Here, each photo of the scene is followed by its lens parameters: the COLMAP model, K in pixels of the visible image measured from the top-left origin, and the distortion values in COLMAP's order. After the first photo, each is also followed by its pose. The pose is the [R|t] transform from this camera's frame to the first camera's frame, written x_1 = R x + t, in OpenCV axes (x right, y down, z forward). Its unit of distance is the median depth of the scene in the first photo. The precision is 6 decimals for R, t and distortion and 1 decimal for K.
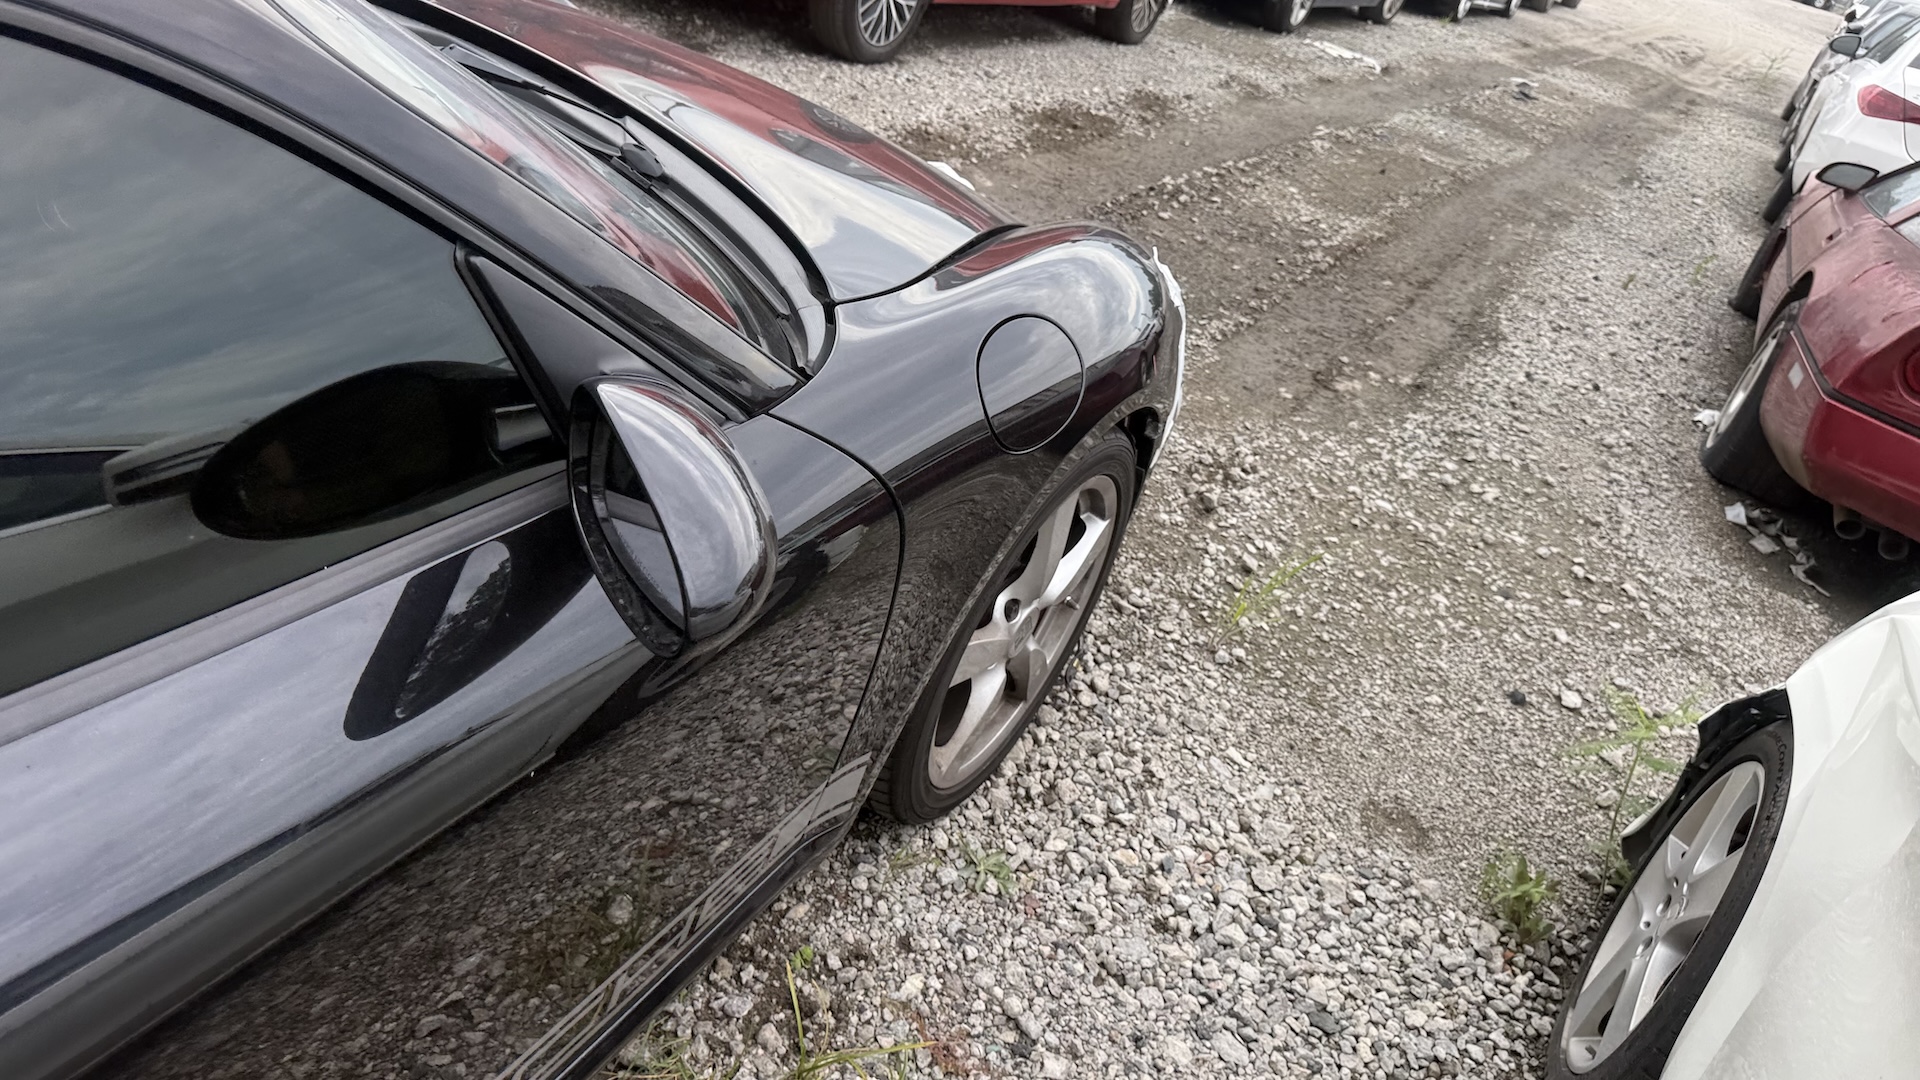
lens RADIAL K [[1359.1, 0, 960.7], [0, 1359.1, 552.4], [0, 0, 1]] dist [0.030438, -0.041950]
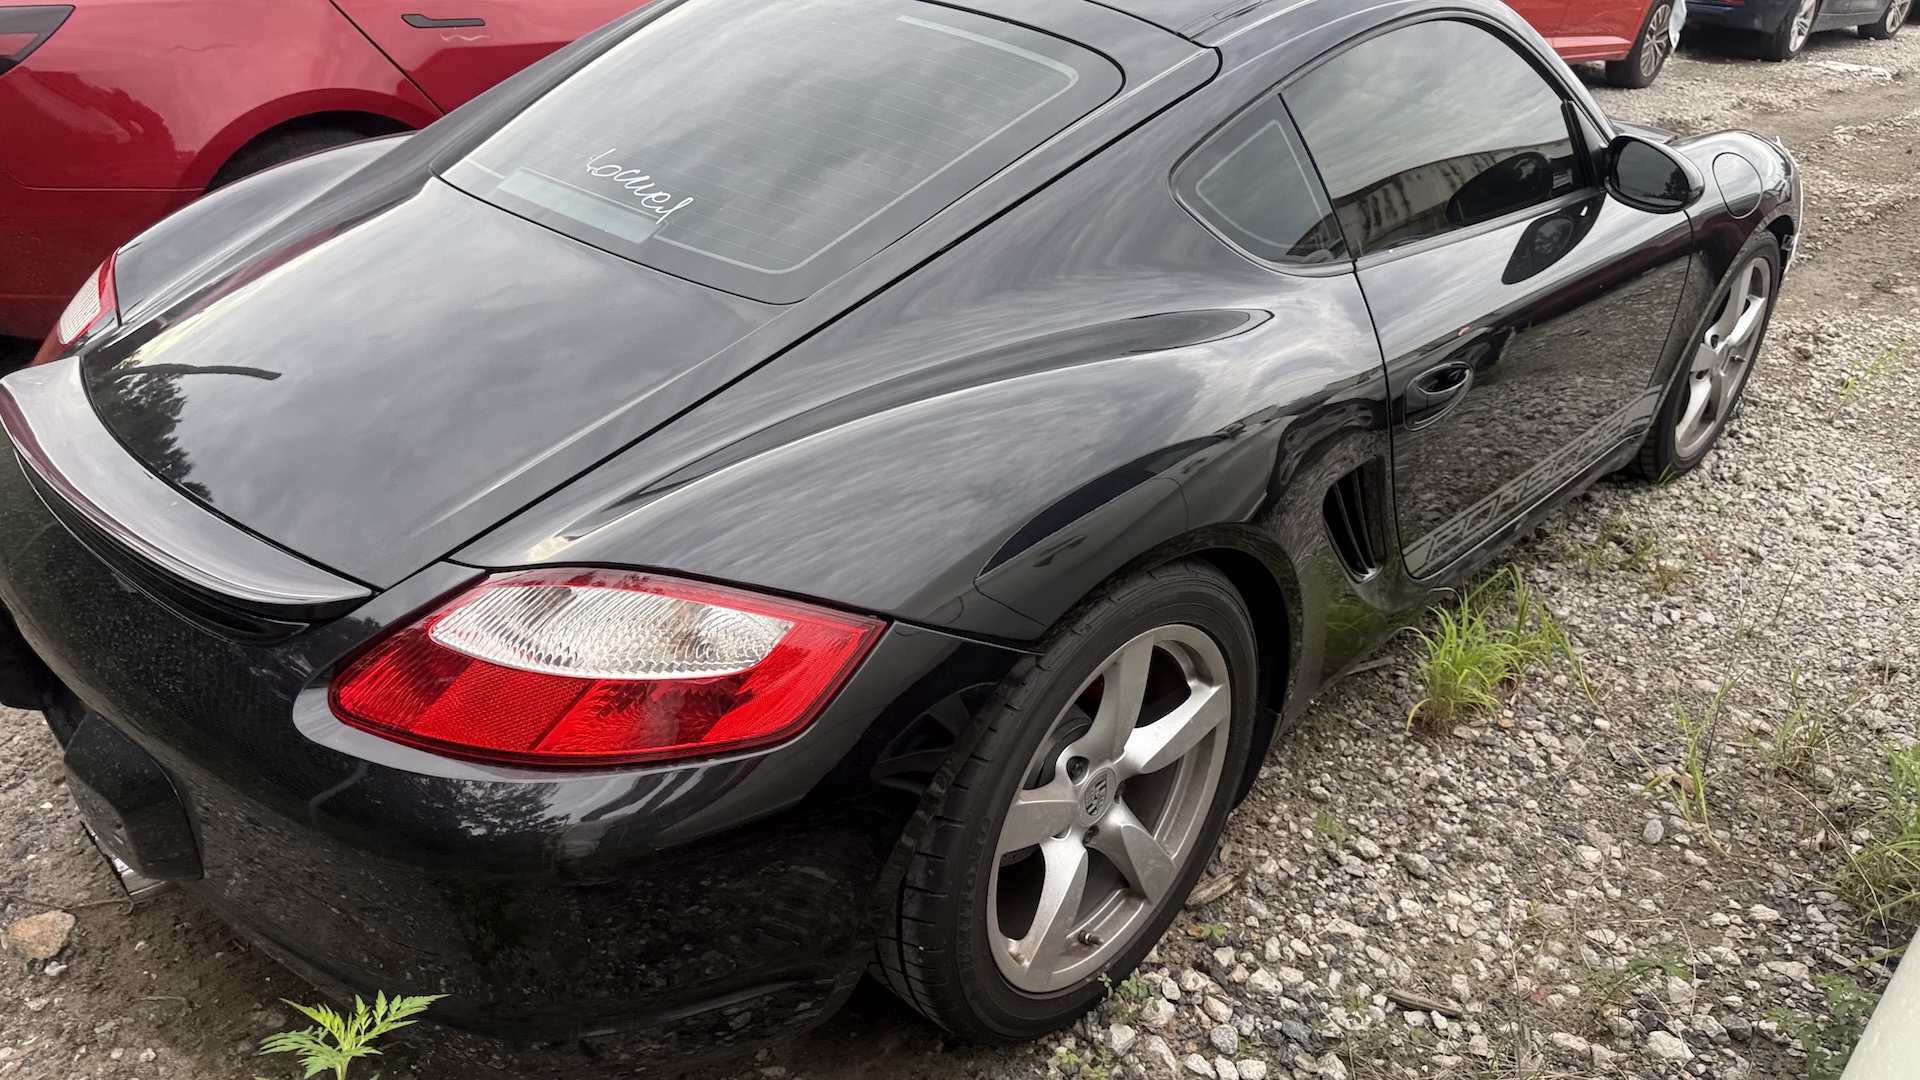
lens RADIAL K [[1359.1, 0, 970.8], [0, 1359.1, 538.0], [0, 0, 1]] dist [0.030438, -0.041950]
pose [[0.948047, -0.075882, -0.308946, -0.160697], [0.043019, 0.992795, -0.111836, 0.207873], [0.315207, 0.092736, 0.944481, -0.440851]]
